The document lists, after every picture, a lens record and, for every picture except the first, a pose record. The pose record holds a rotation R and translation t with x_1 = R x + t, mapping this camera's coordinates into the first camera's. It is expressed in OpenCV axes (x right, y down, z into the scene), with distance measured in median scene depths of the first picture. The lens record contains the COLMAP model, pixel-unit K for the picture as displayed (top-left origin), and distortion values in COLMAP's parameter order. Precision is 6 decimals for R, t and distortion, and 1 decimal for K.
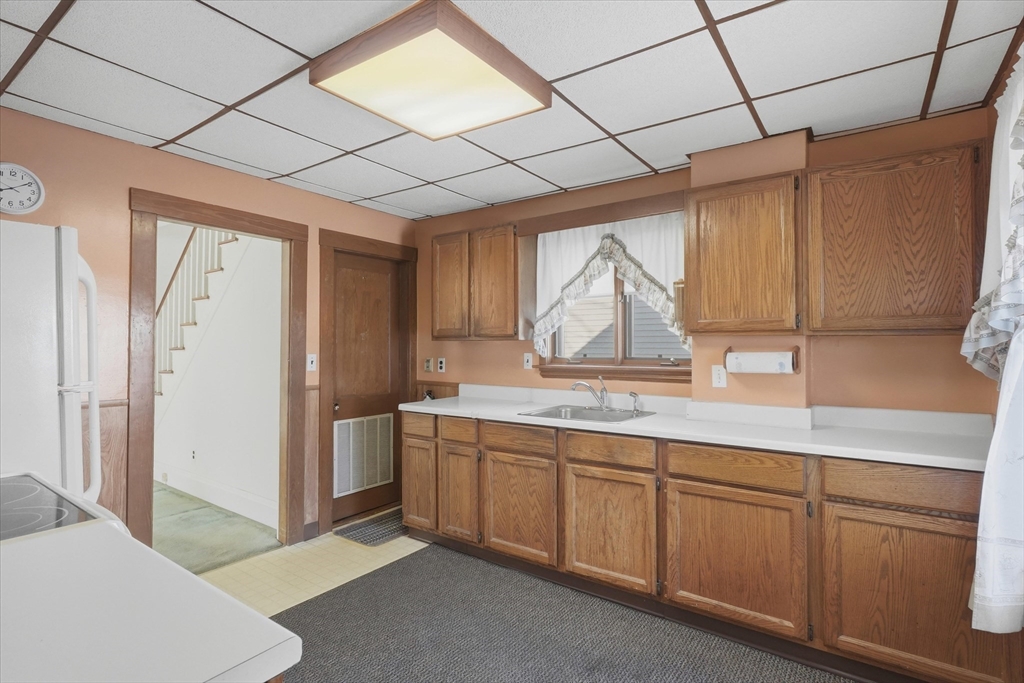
lens RADIAL K [[502.3, 0, 511.0], [0, 502.3, 339.2], [0, 0, 1]] dist [0.000631, -0.000072]
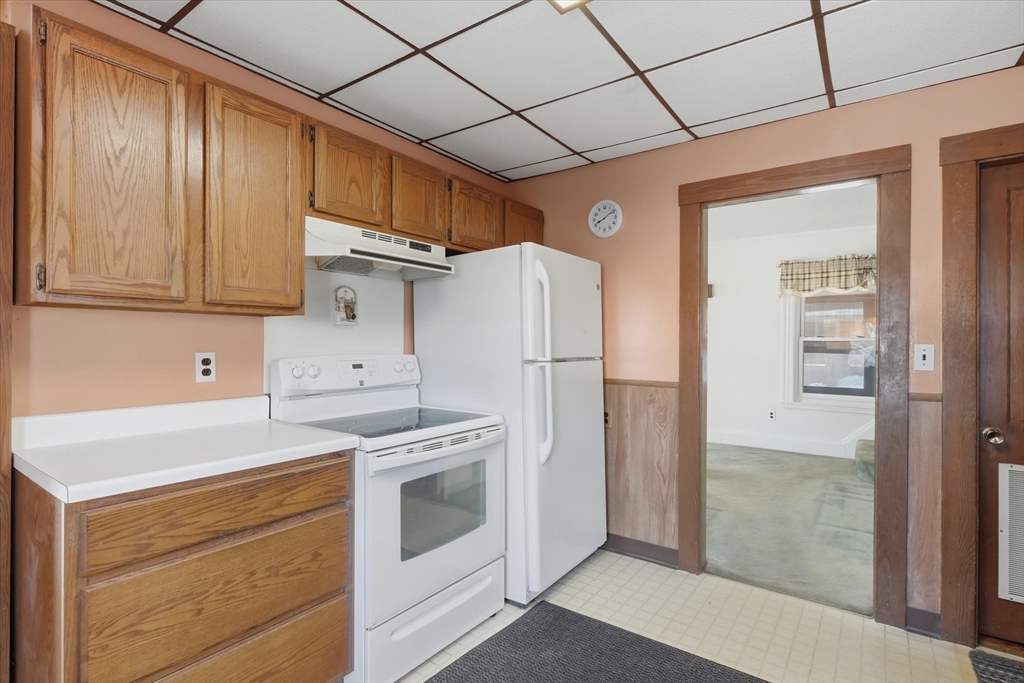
lens RADIAL K [[502.3, 0, 513.0], [0, 502.3, 345.0], [0, 0, 1]] dist [0.000631, -0.000072]
pose [[-0.015068, 0.003918, -0.999879, 0.243341], [0.006816, 0.999969, 0.003816, 0.024953], [0.999863, -0.006758, -0.015094, 0.494206]]
